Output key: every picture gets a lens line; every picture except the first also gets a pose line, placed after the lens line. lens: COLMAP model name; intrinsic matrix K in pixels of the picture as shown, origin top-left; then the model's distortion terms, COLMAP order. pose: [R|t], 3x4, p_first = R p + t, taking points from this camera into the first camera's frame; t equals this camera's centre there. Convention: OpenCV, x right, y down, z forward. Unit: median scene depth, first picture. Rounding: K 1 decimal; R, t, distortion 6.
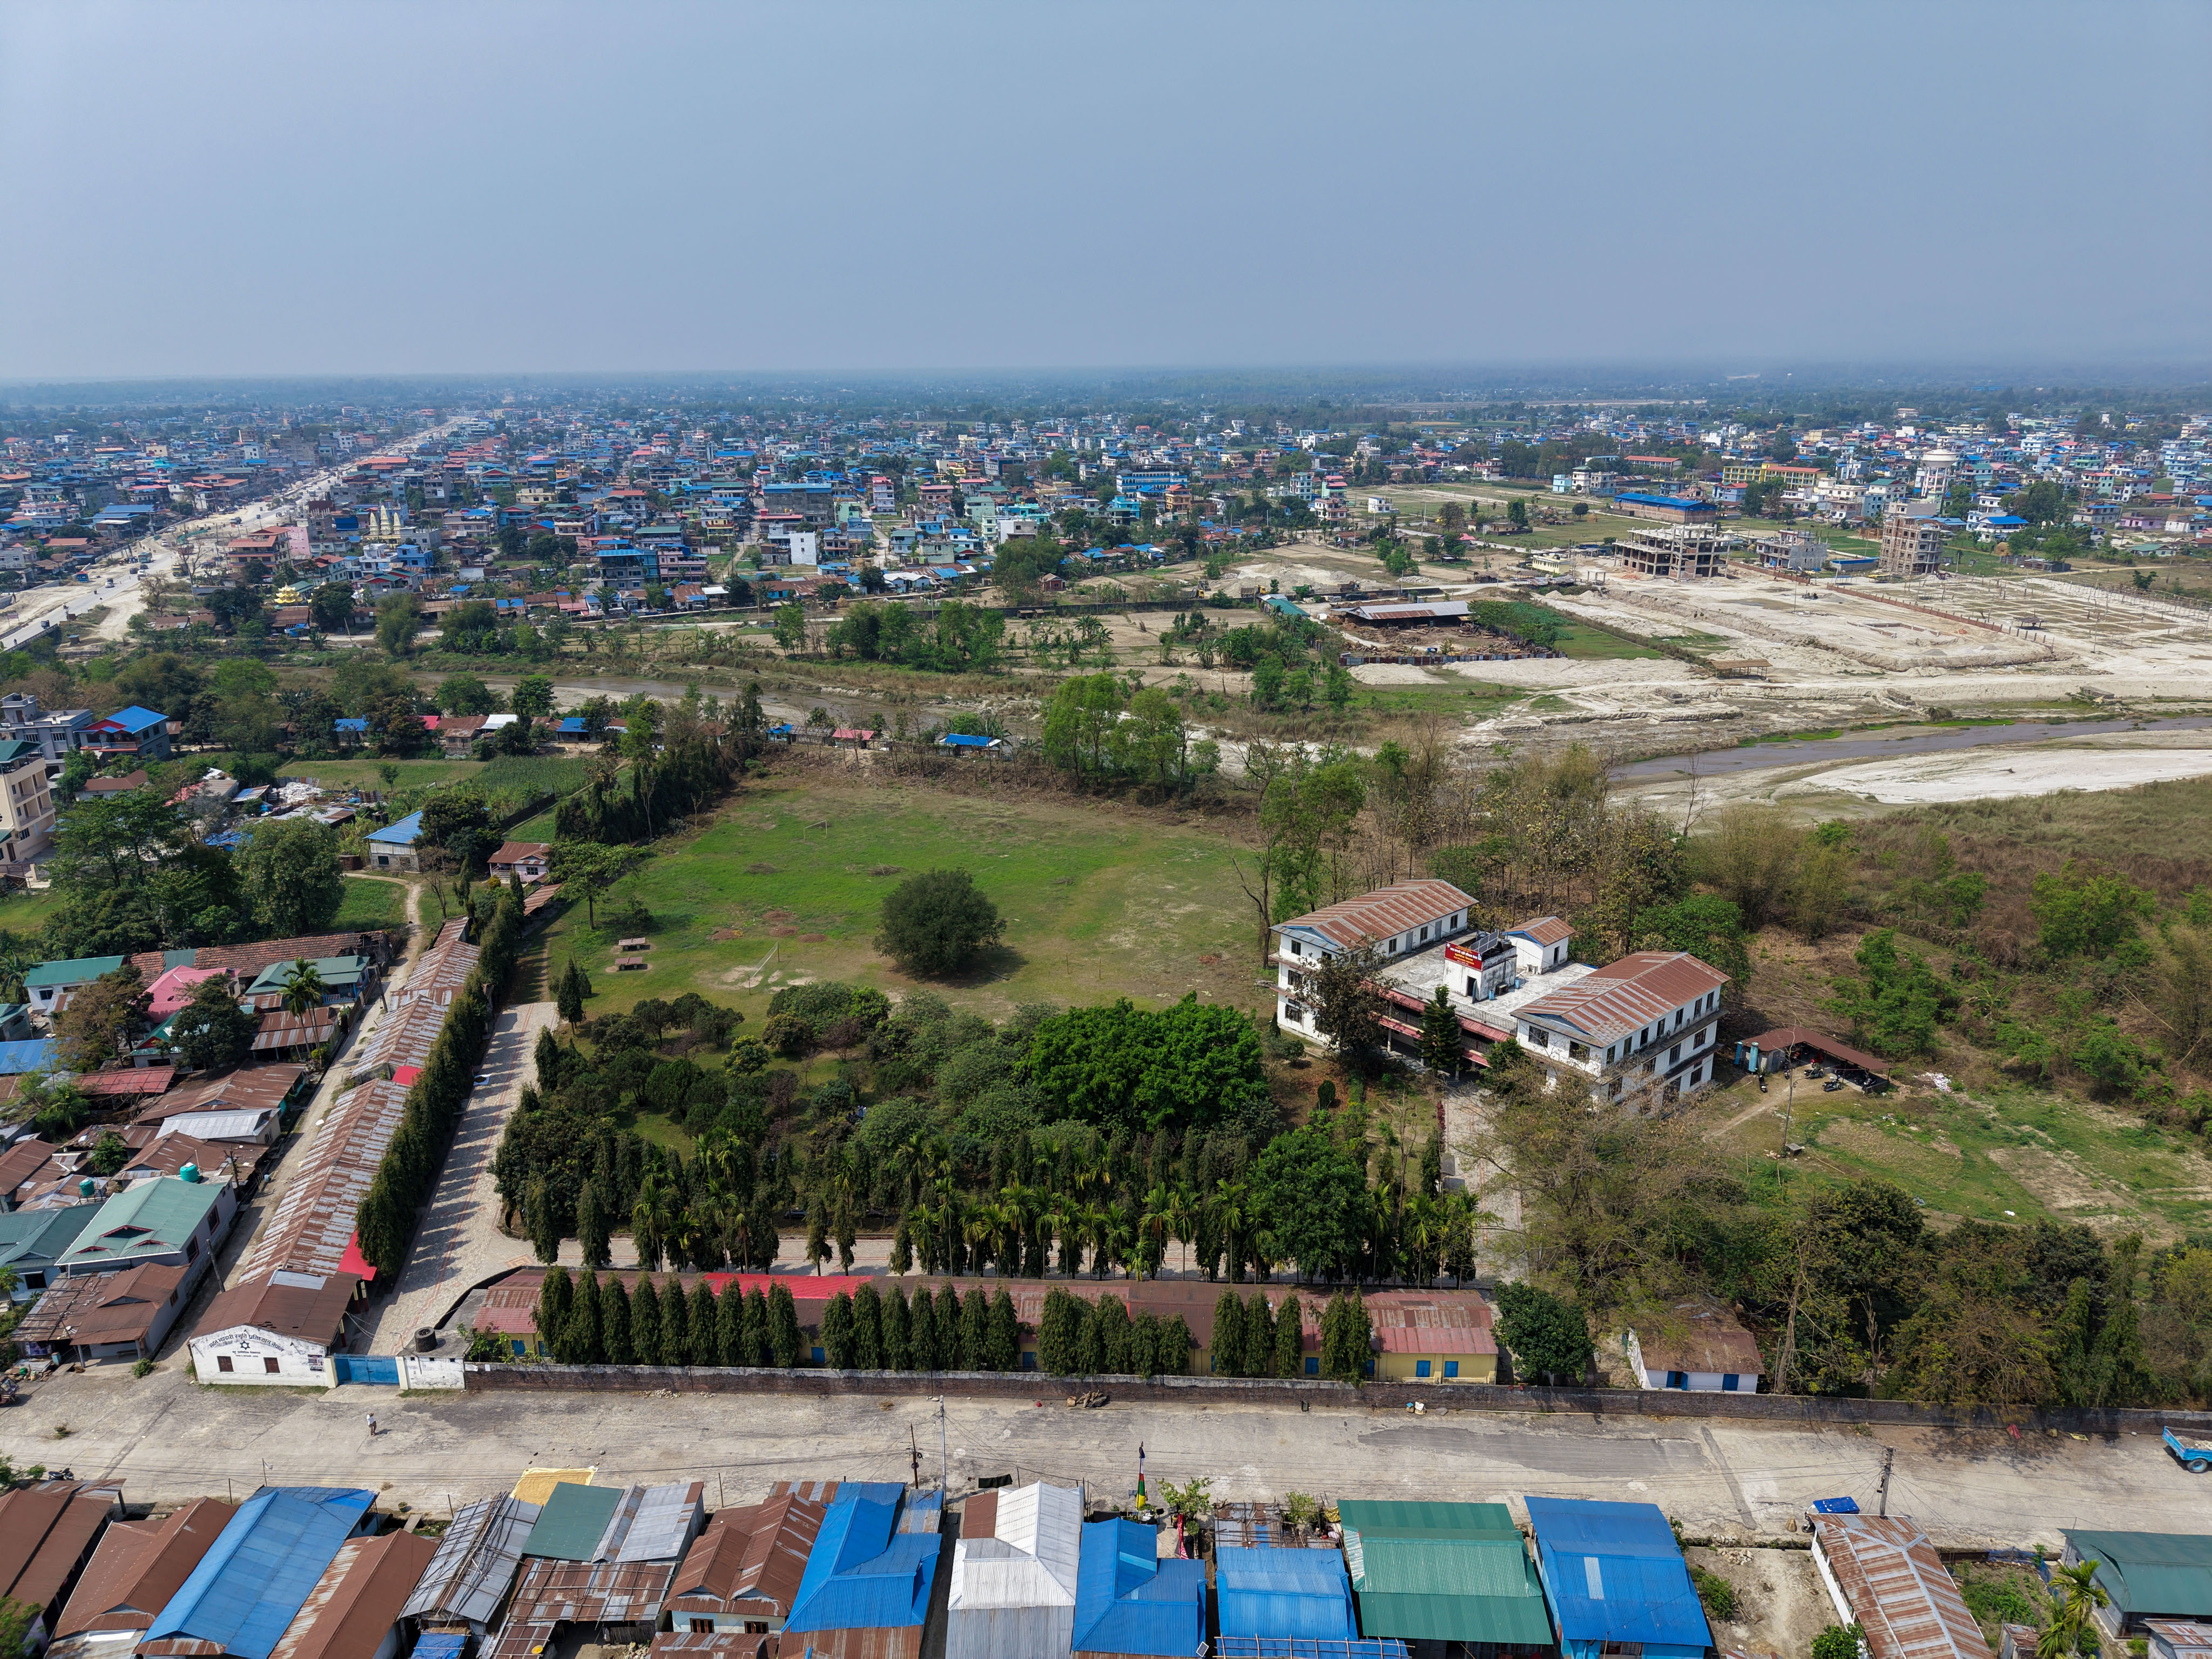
lens RADIAL K [[1475.5, 0, 1101.3], [0, 1475.5, 827.8], [0, 0, 1]] dist [0.042968, -0.048253]
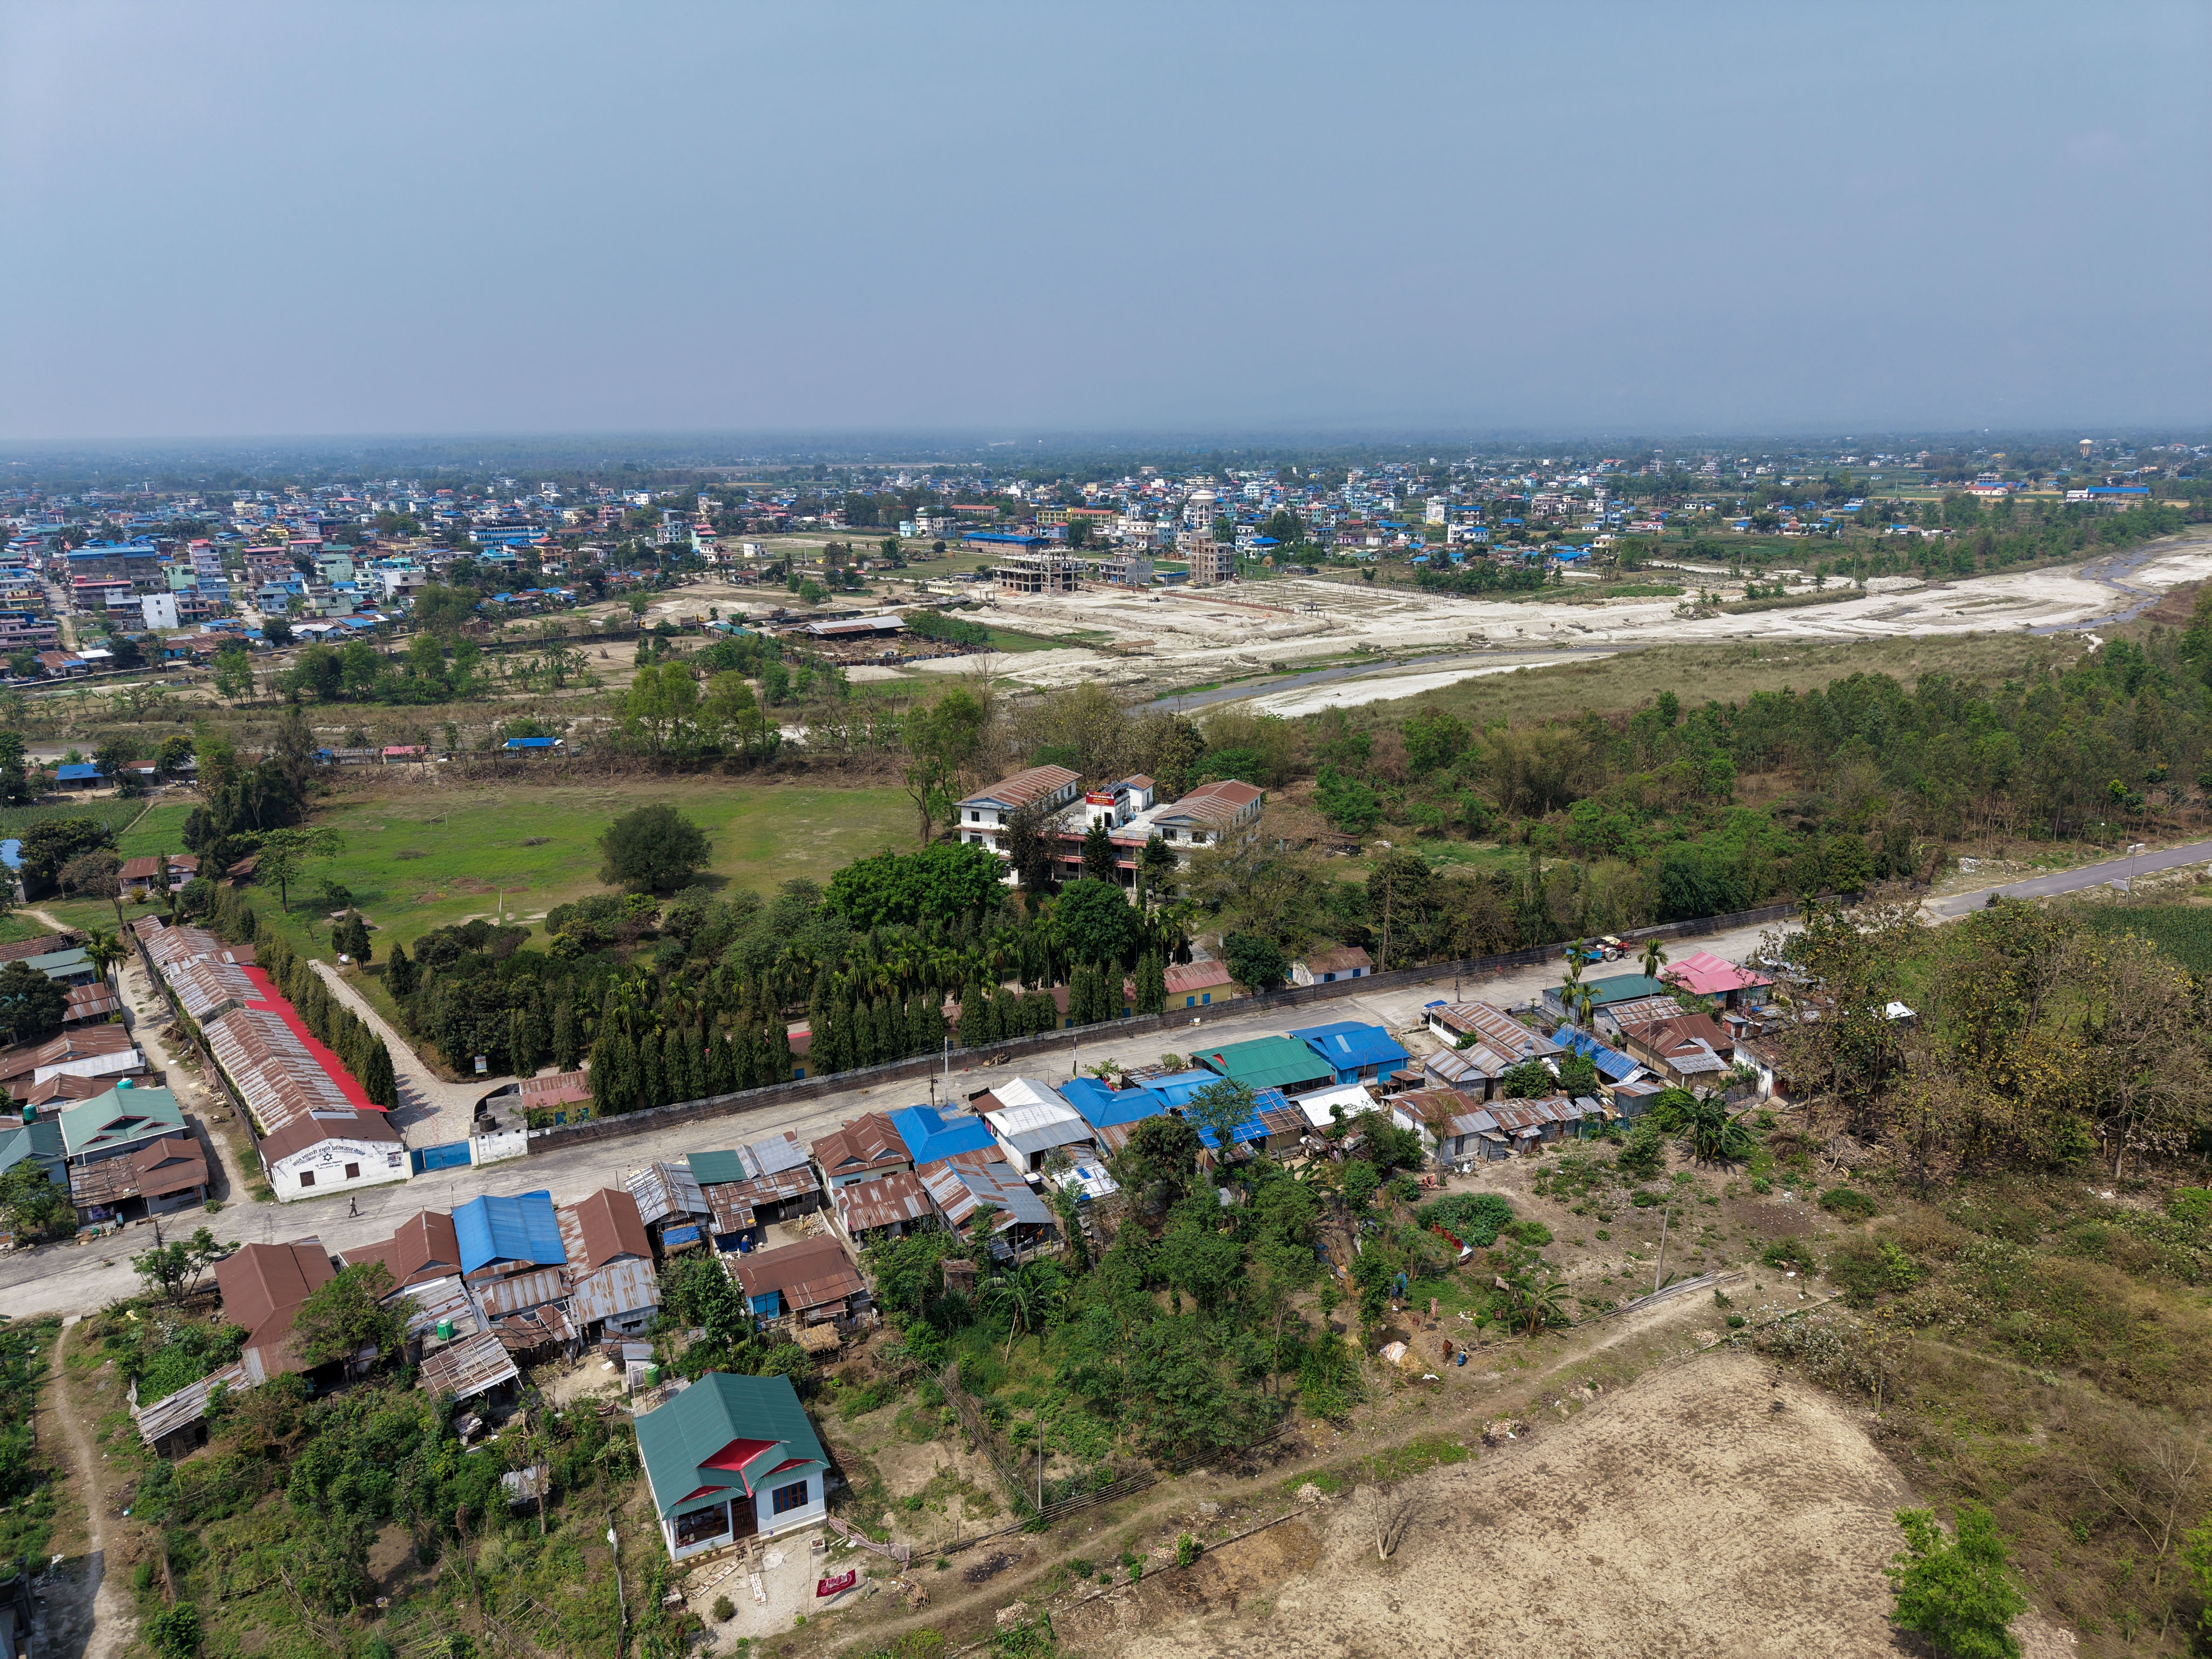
lens RADIAL K [[1475.5, 0, 1112.5], [0, 1475.5, 846.2], [0, 0, 1]] dist [0.042968, -0.048253]
pose [[0.891877, -0.125032, 0.434652, -0.311652], [0.138752, 0.990327, 0.000167, 0.116631], [-0.430468, 0.060160, 0.900599, -0.224808]]
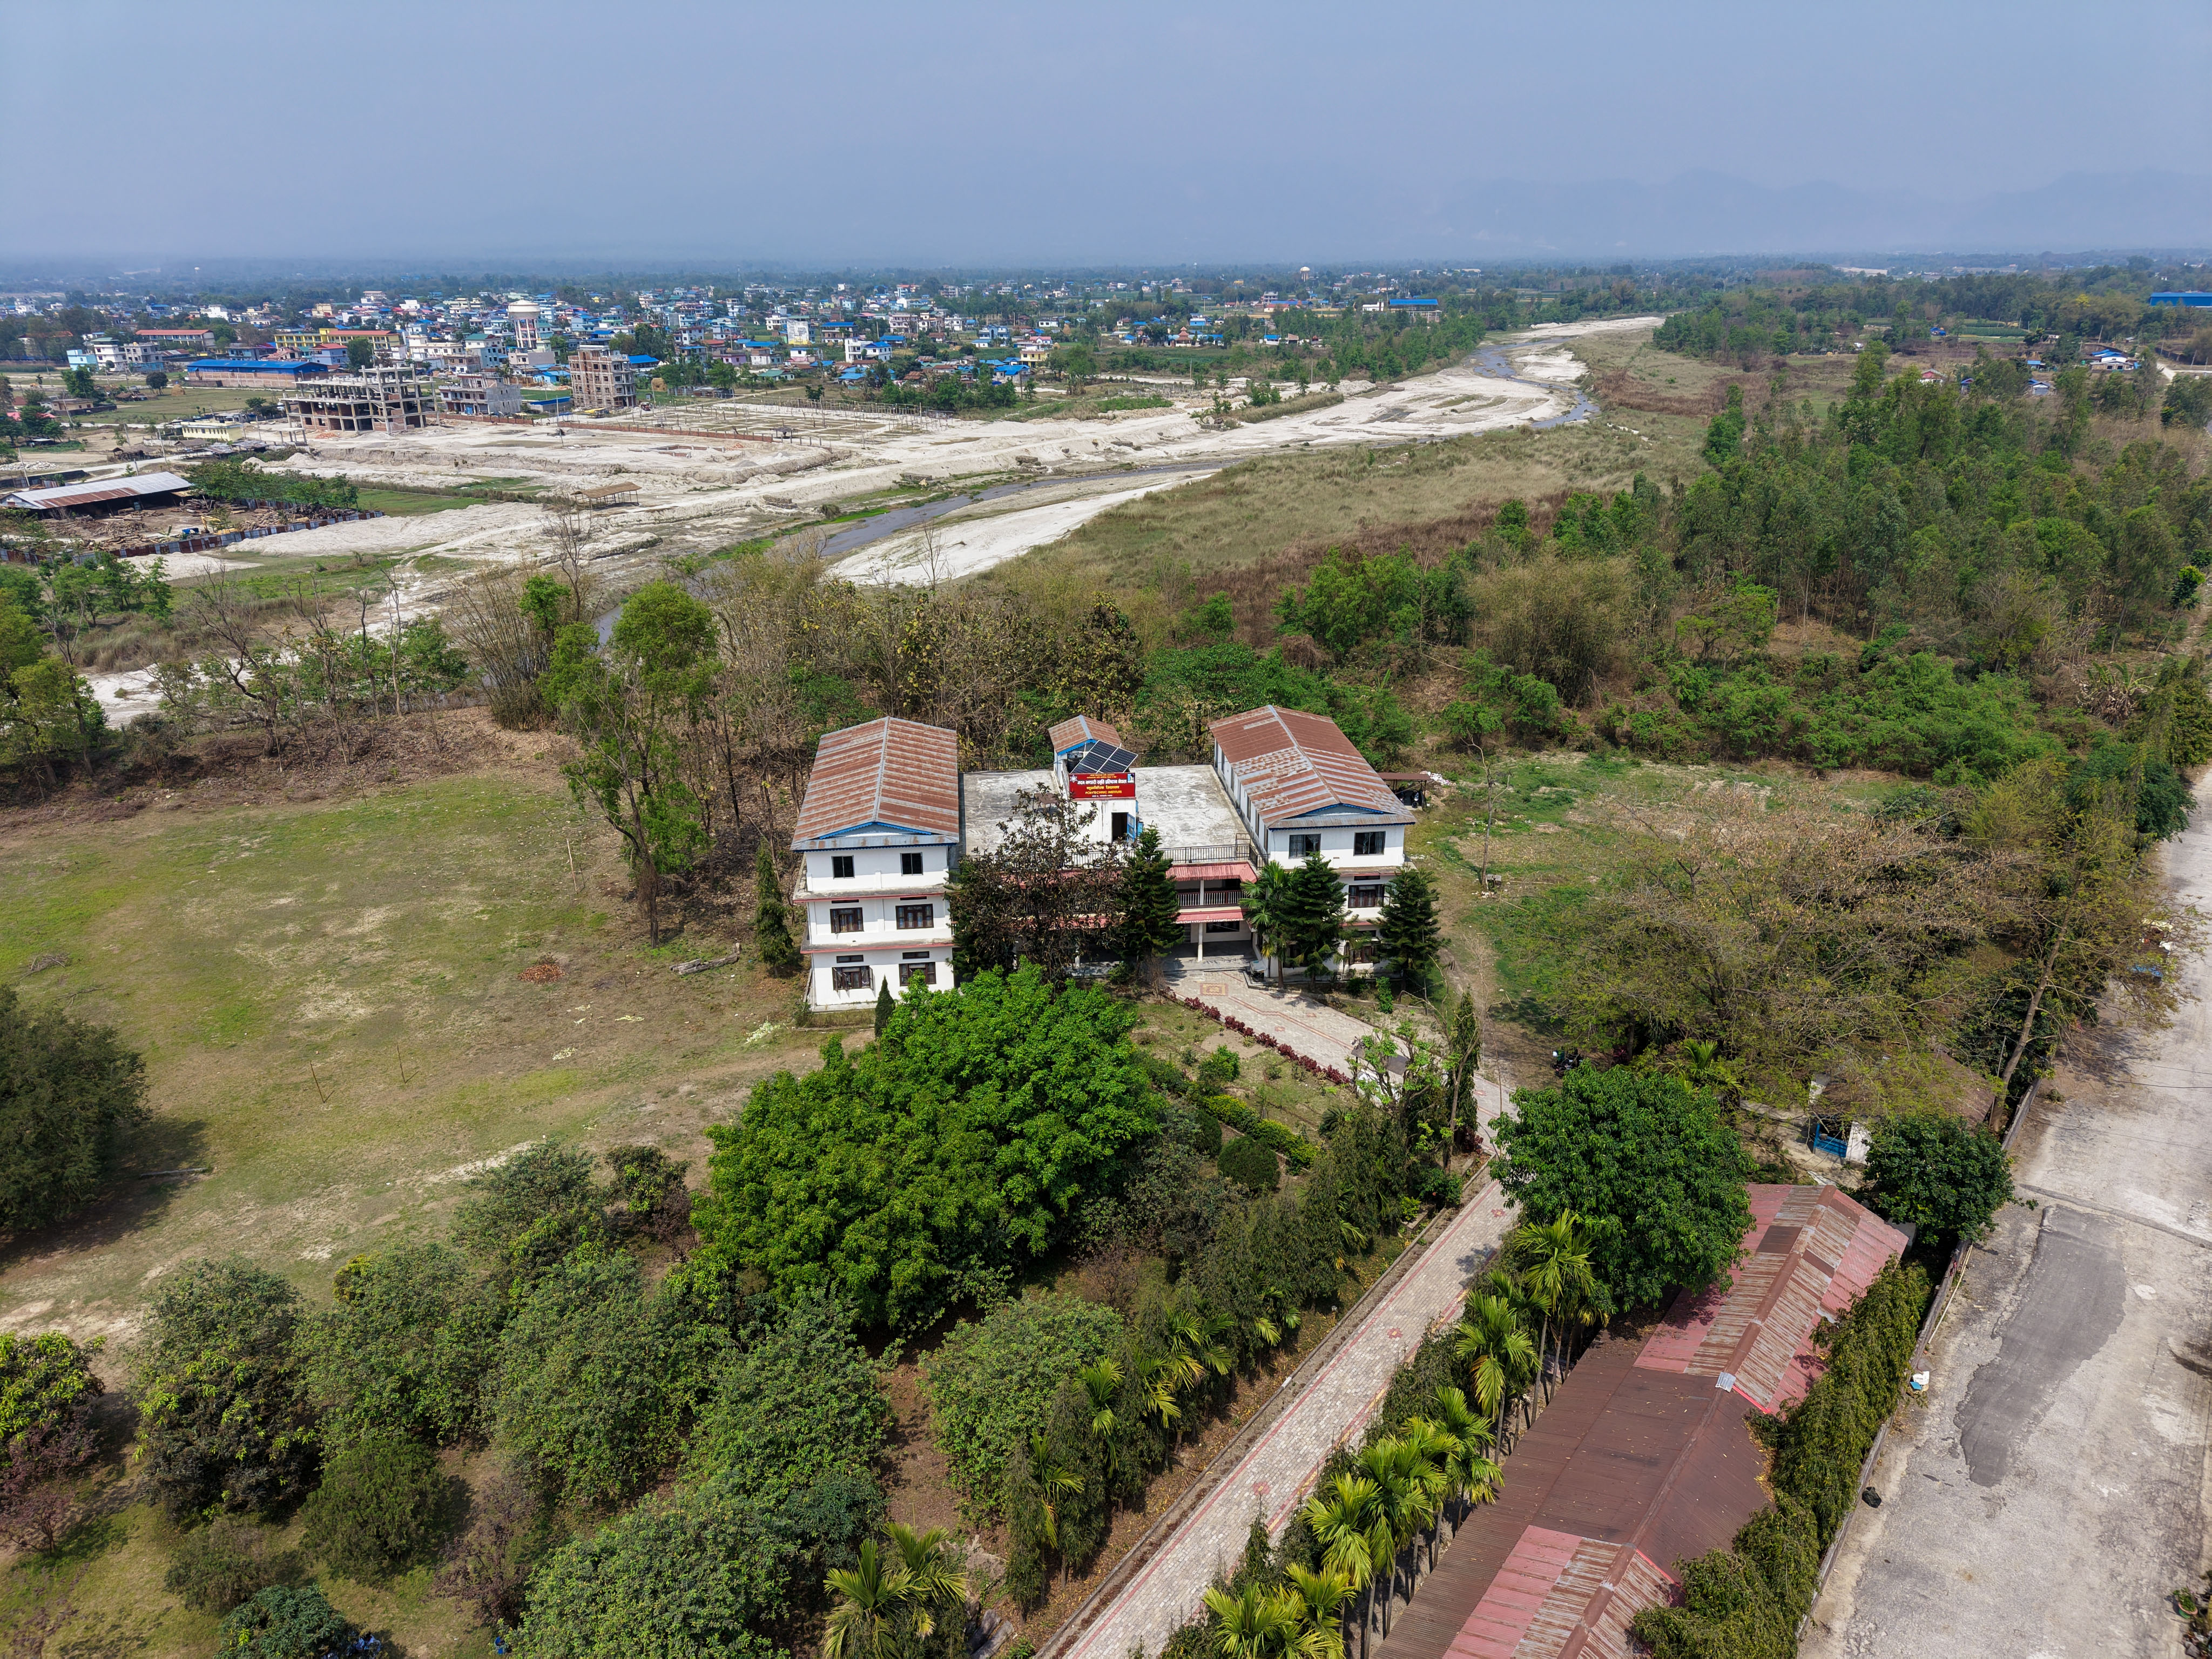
lens RADIAL K [[1475.5, 0, 1115.4], [0, 1475.5, 832.6], [0, 0, 1]] dist [0.042968, -0.048253]
pose [[0.579168, -0.290767, 0.761590, -0.229422], [0.243059, 0.953328, 0.179130, -0.009003], [-0.778130, 0.081365, 0.622810, 0.514757]]
